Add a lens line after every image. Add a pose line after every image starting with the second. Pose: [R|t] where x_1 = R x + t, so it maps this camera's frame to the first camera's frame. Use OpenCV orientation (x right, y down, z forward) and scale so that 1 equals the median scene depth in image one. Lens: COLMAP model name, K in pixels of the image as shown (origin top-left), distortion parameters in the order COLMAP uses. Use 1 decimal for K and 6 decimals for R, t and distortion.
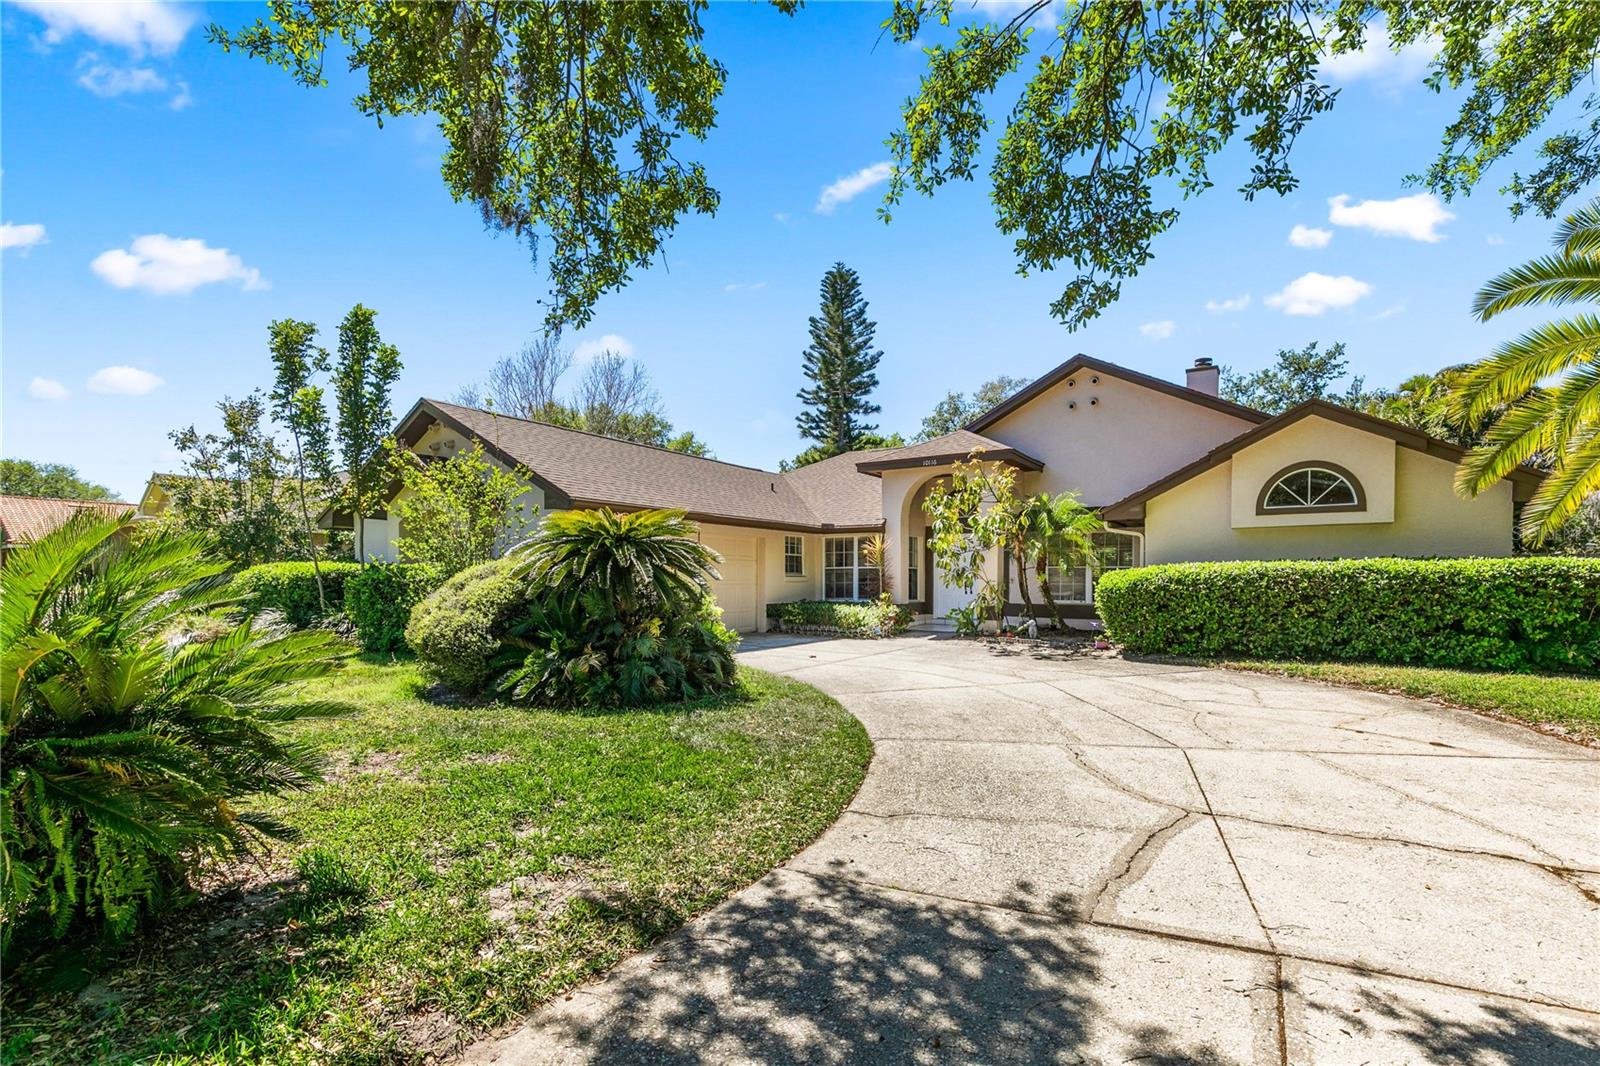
lens RADIAL K [[720.9, 0, 805.2], [0, 720.9, 592.7], [0, 0, 1]] dist [0.002977, -0.000402]
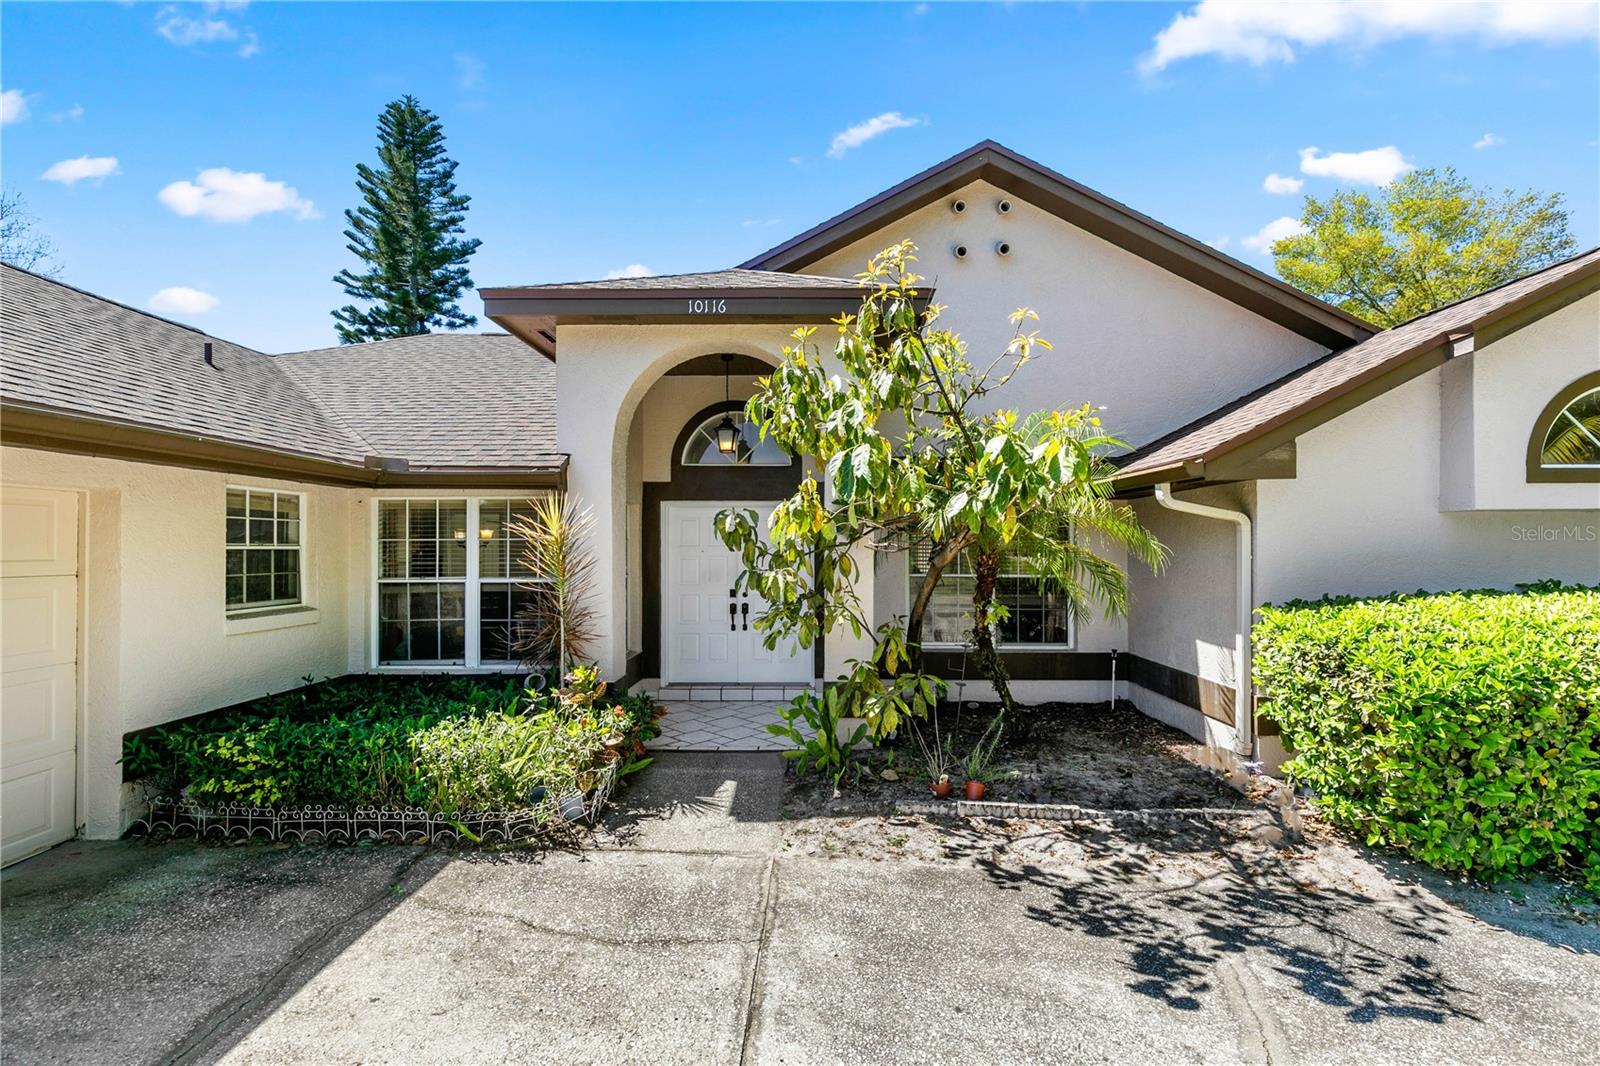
lens RADIAL K [[720.9, 0, 813.4], [0, 720.9, 542.3], [0, 0, 1]] dist [0.002977, -0.000402]
pose [[0.845691, 0.005041, 0.533650, 0.022228], [0.009388, 0.999660, -0.024320, -0.050798], [-0.533591, 0.025577, 0.845356, 0.674905]]
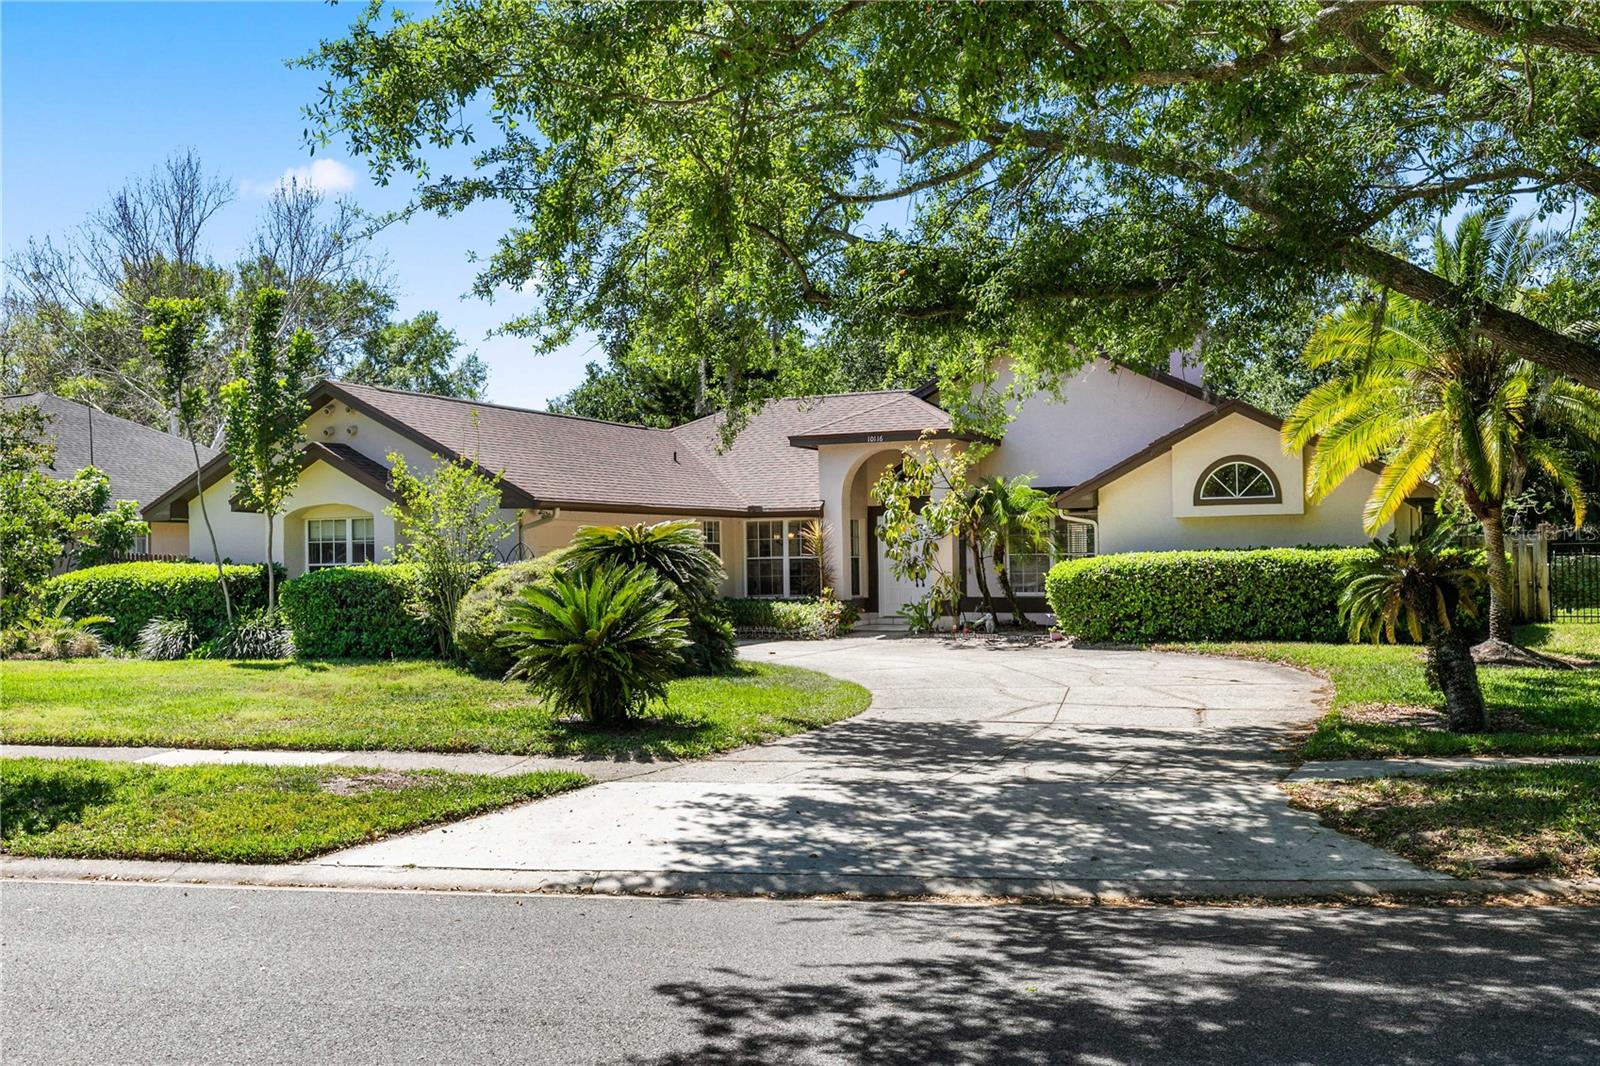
lens RADIAL K [[1475.3, 0, 800.9], [0, 1475.3, 536.2], [0, 0, 1]] dist [-0.003485, 0.000000]
pose [[0.988633, -0.012132, 0.149860, -0.192099], [0.017564, 0.999234, -0.034980, 0.000106], [-0.149321, 0.037215, 0.988088, -0.777236]]
